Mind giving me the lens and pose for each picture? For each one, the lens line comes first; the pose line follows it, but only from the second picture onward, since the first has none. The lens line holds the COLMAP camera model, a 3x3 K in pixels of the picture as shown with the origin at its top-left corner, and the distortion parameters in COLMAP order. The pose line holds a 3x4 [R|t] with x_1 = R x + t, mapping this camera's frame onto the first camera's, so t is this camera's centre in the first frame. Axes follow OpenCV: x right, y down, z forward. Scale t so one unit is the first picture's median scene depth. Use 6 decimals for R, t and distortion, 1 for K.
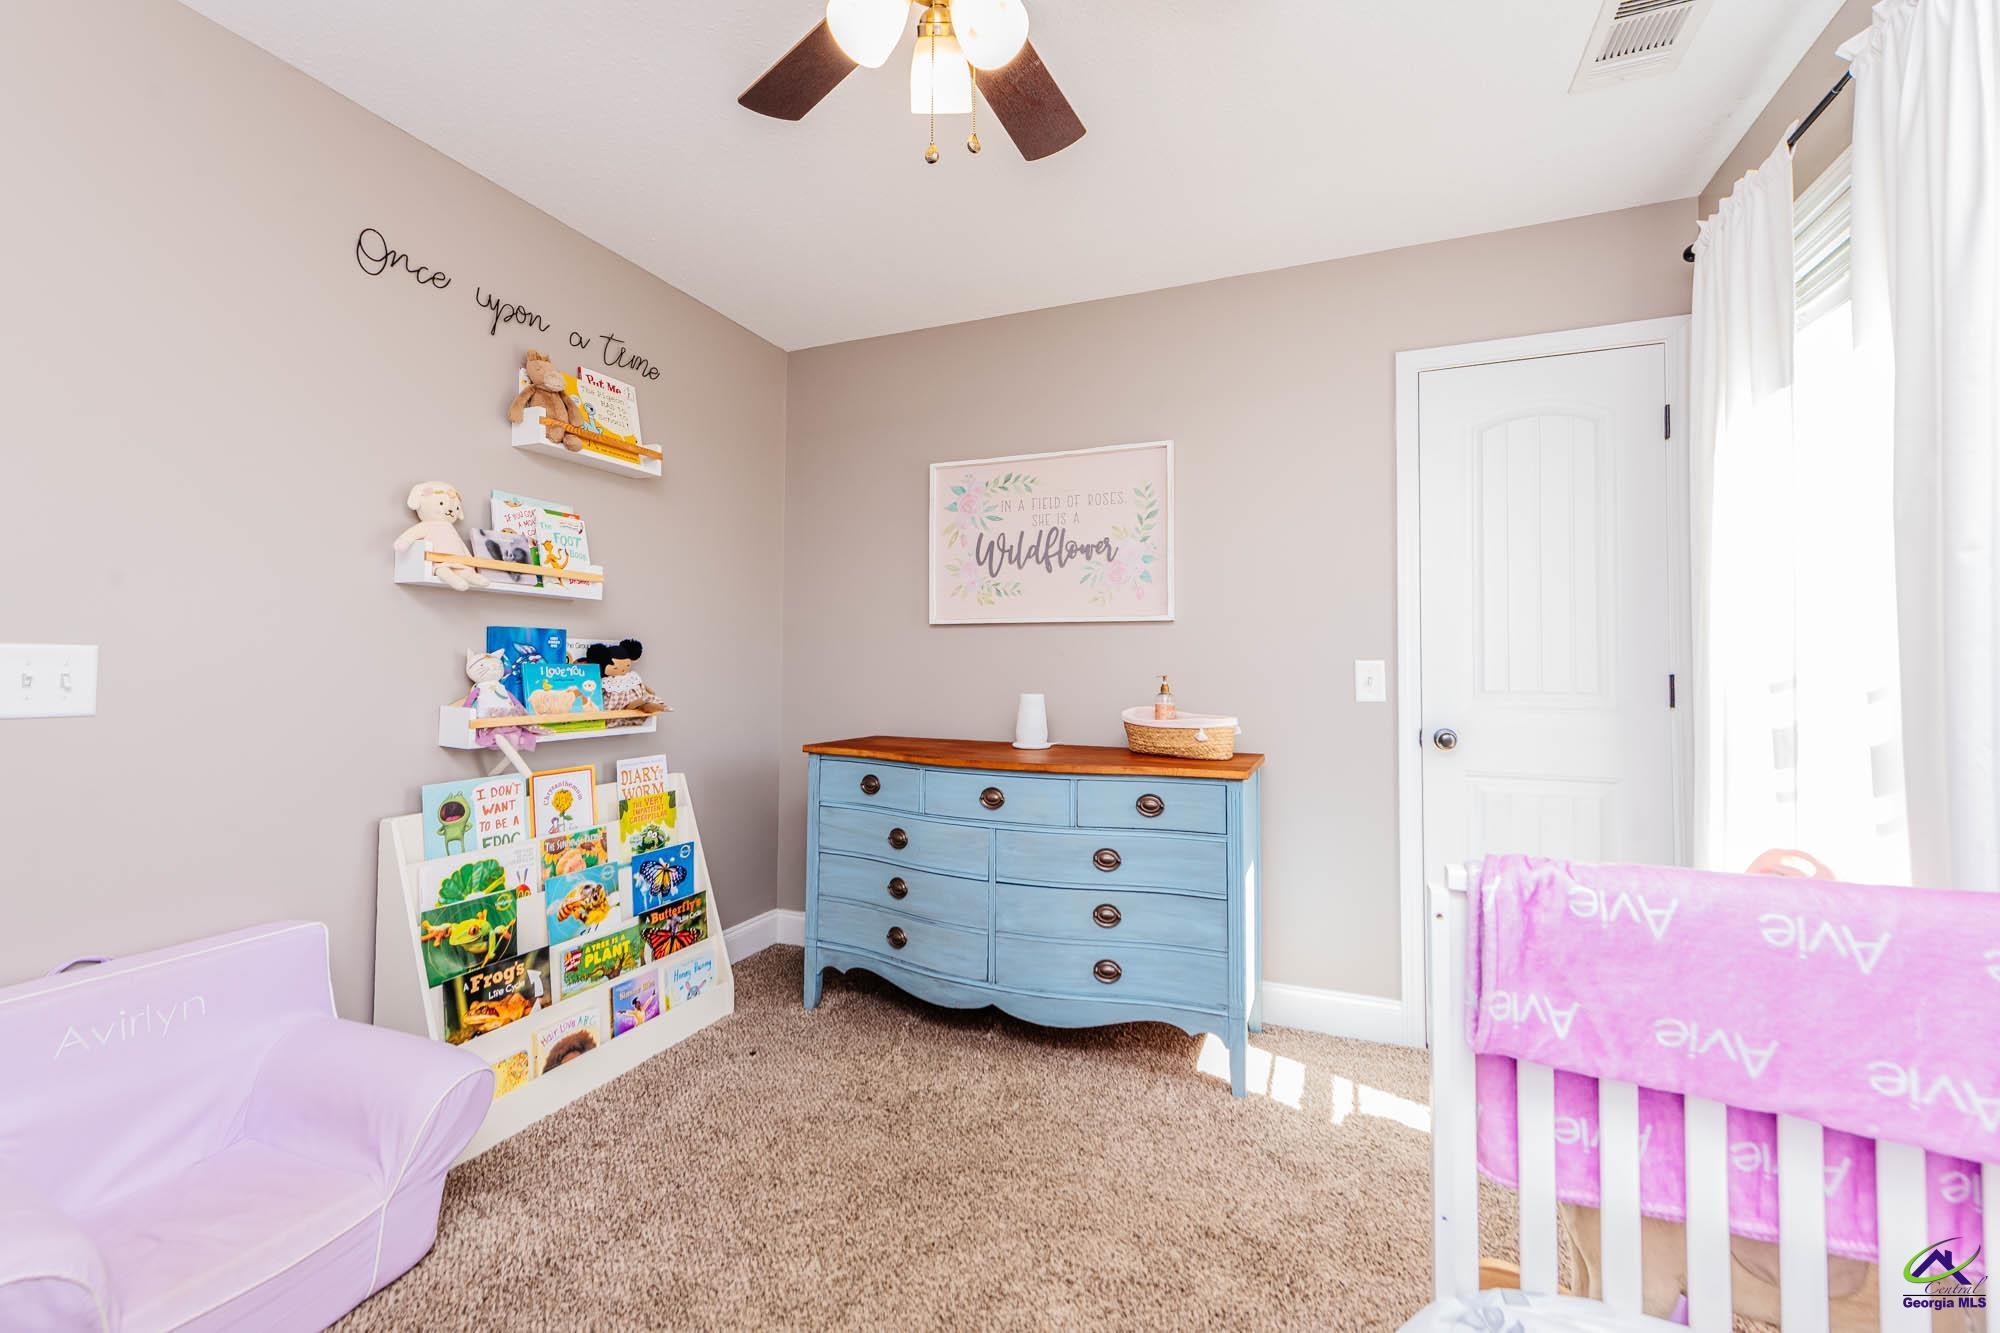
lens RADIAL K [[809.5, 0, 1002.7], [0, 809.5, 640.7], [0, 0, 1]] dist [0.001833, -0.000235]
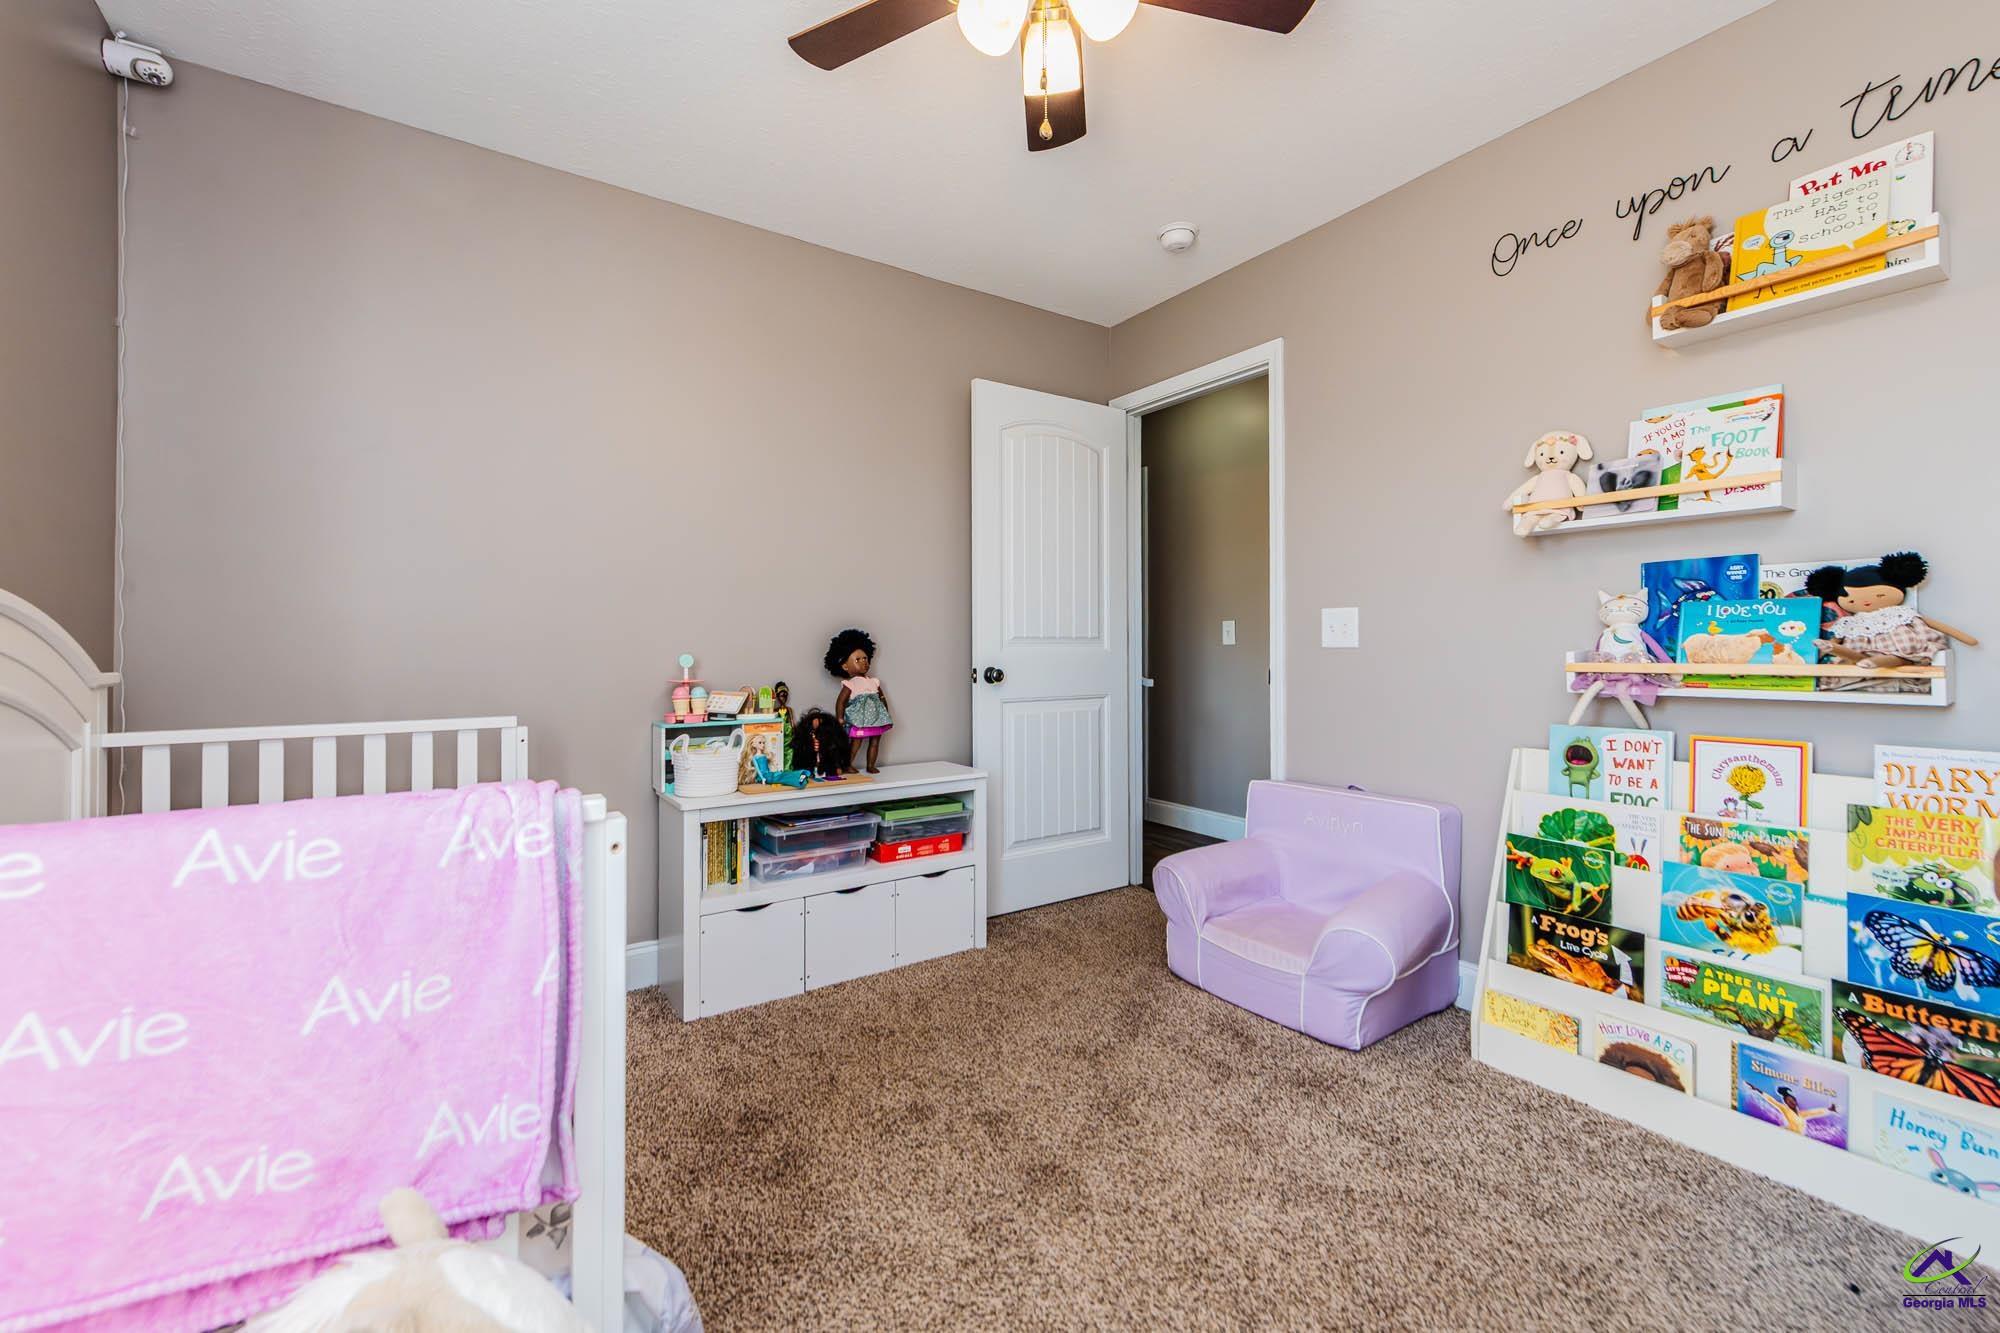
lens RADIAL K [[809.5, 0, 1002.7], [0, 809.5, 640.7], [0, 0, 1]] dist [0.001833, -0.000235]
pose [[-0.550639, -0.013168, -0.834640, 0.475992], [0.027345, 0.999054, -0.033802, 0.074104], [0.834296, -0.041436, -0.549758, 0.843810]]
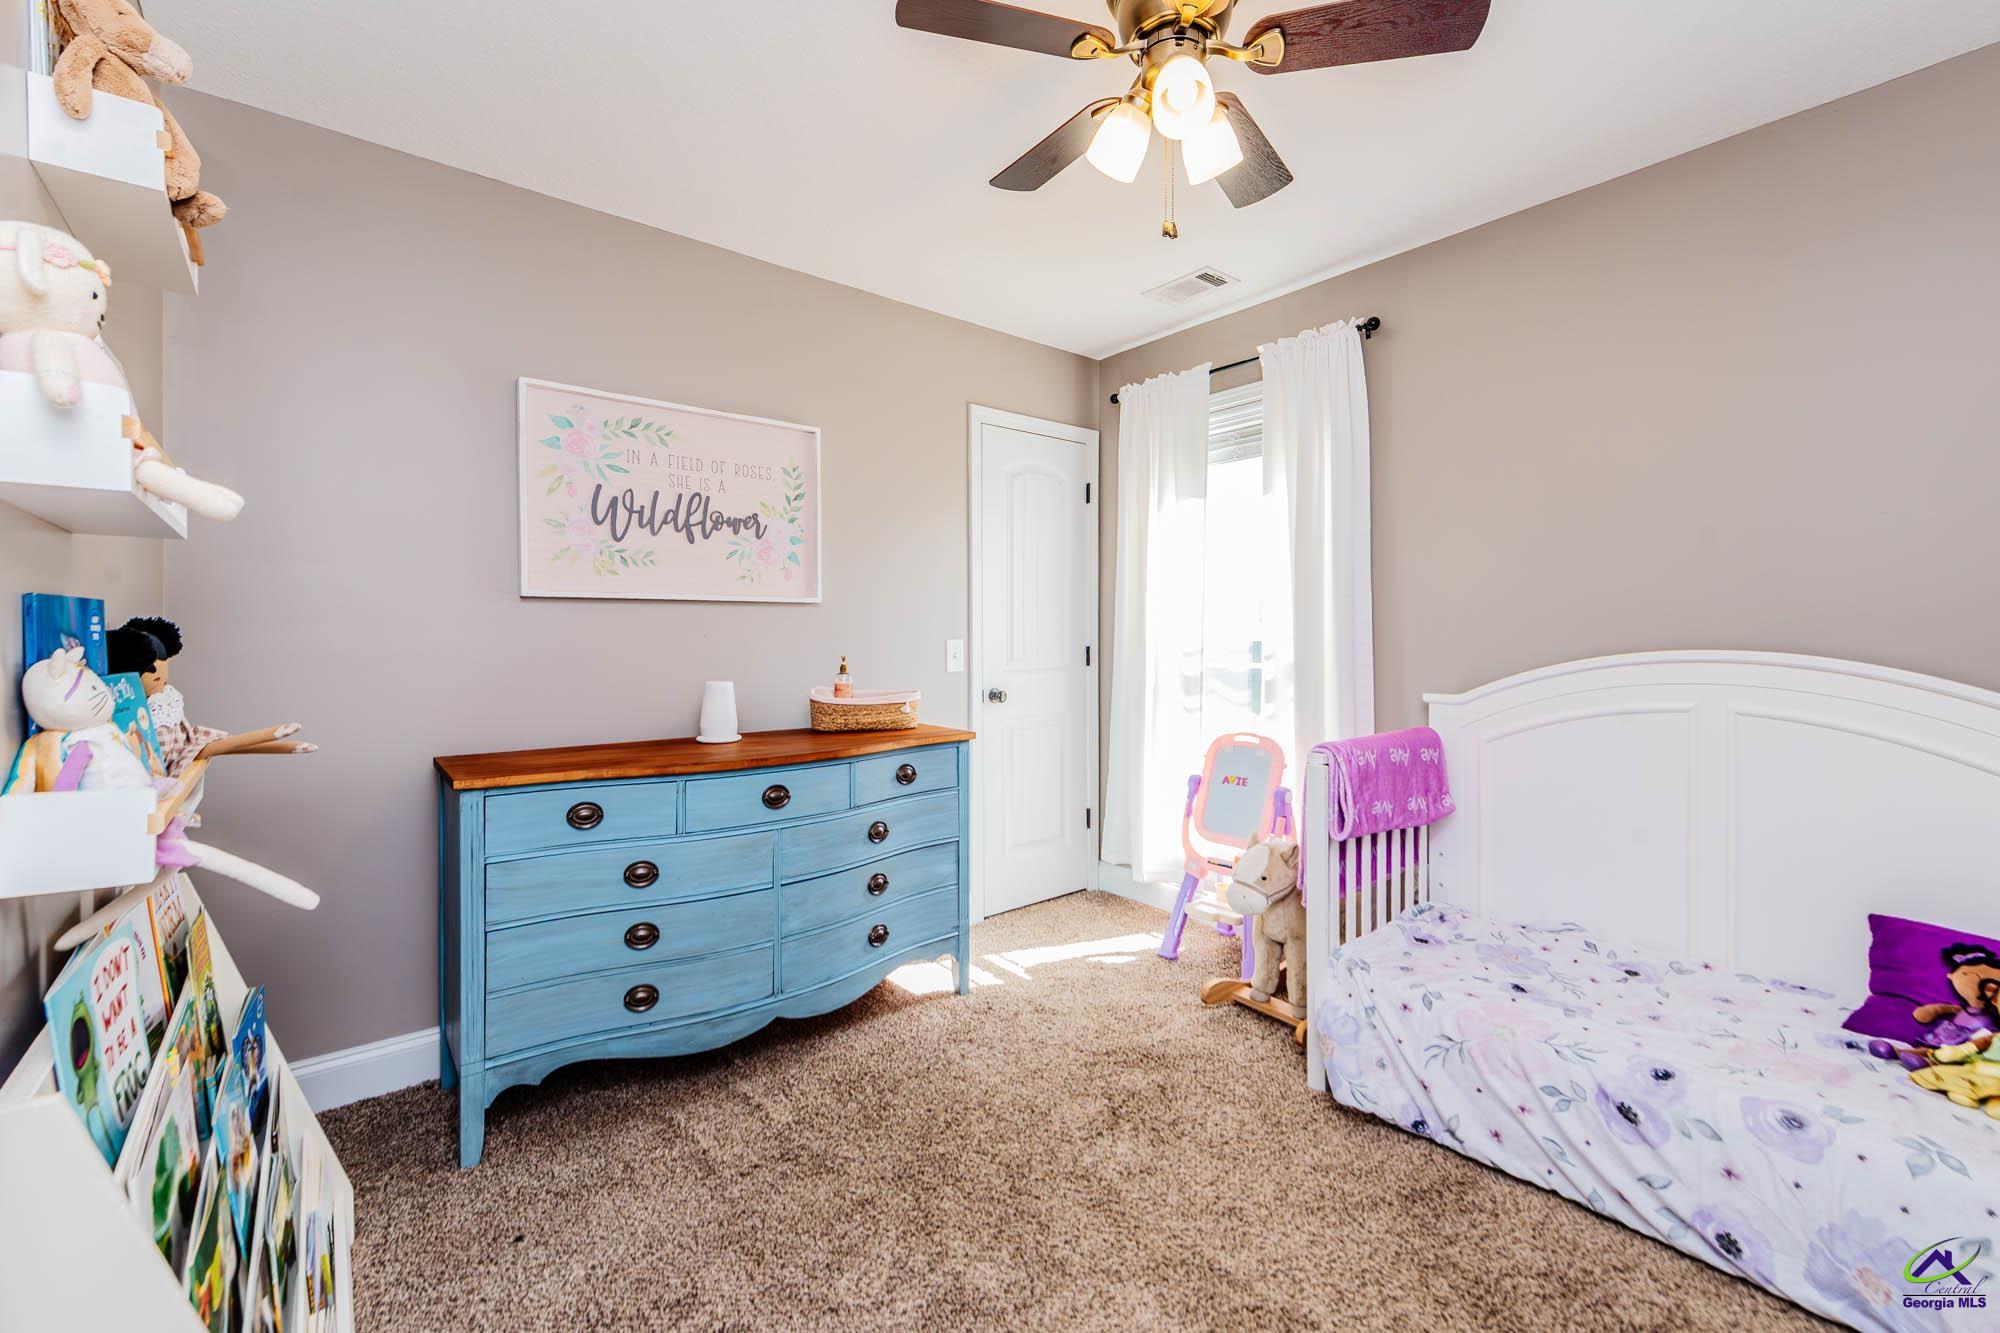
lens RADIAL K [[809.5, 0, 1002.7], [0, 809.5, 640.7], [0, 0, 1]] dist [0.001833, -0.000235]
pose [[0.483733, -0.015423, 0.875080, -0.705501], [-0.023747, 0.999245, 0.030739, -0.016974], [-0.874893, -0.035650, 0.483002, 0.346131]]
